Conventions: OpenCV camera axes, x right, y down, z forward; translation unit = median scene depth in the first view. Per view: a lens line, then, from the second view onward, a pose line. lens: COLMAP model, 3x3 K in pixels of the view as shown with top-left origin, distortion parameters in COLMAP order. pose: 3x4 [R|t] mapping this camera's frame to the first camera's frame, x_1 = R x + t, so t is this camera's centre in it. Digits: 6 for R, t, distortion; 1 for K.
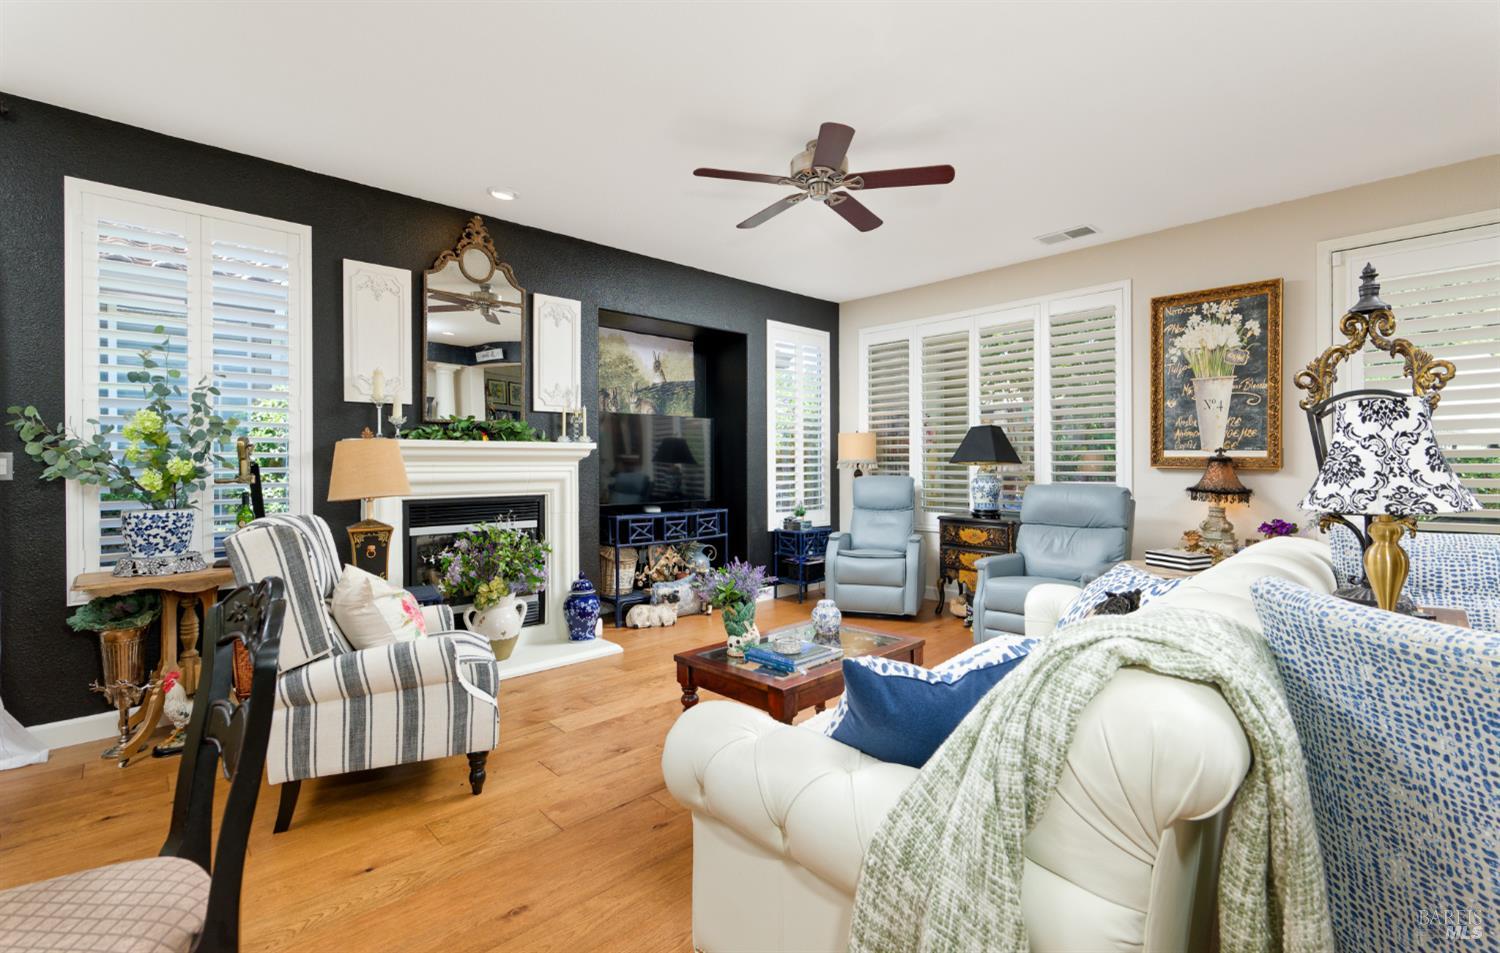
lens RADIAL K [[665.2, 0, 711.8], [0, 665.2, 464.5], [0, 0, 1]] dist [-0.001427, 0.000186]
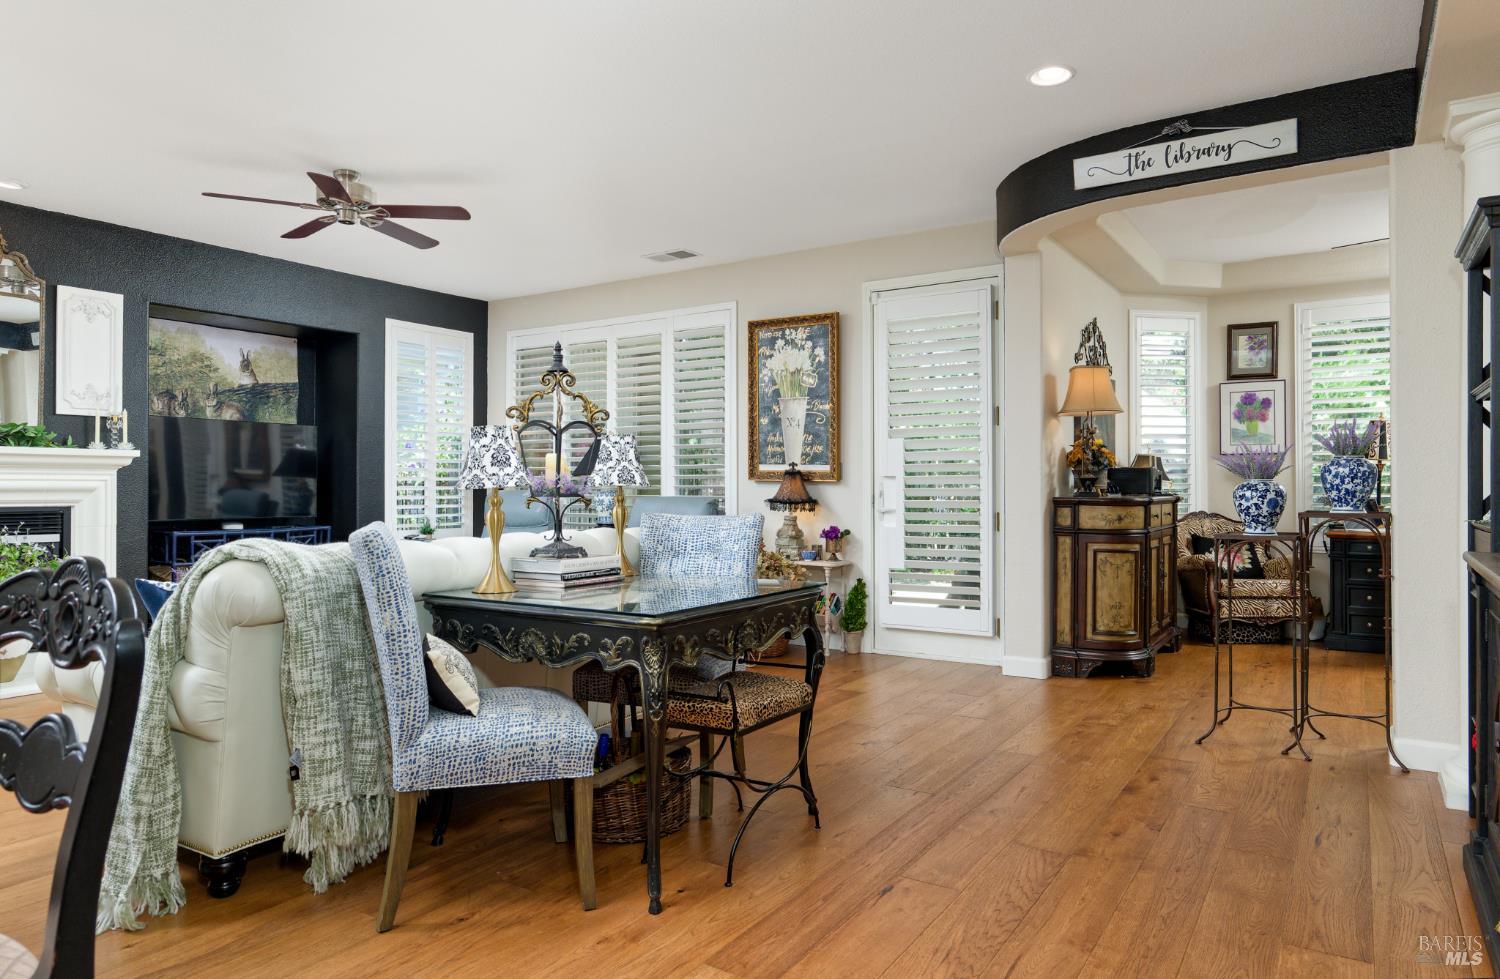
lens RADIAL K [[912.1, 0, 743.0], [0, 912.1, 483.6], [0, 0, 1]] dist [0.002107, 0.004194]
pose [[0.962113, 0.002824, 0.272638, 0.263156], [-0.001413, 0.999985, -0.005372, 0.017811], [-0.272649, 0.004783, 0.962102, -0.408971]]
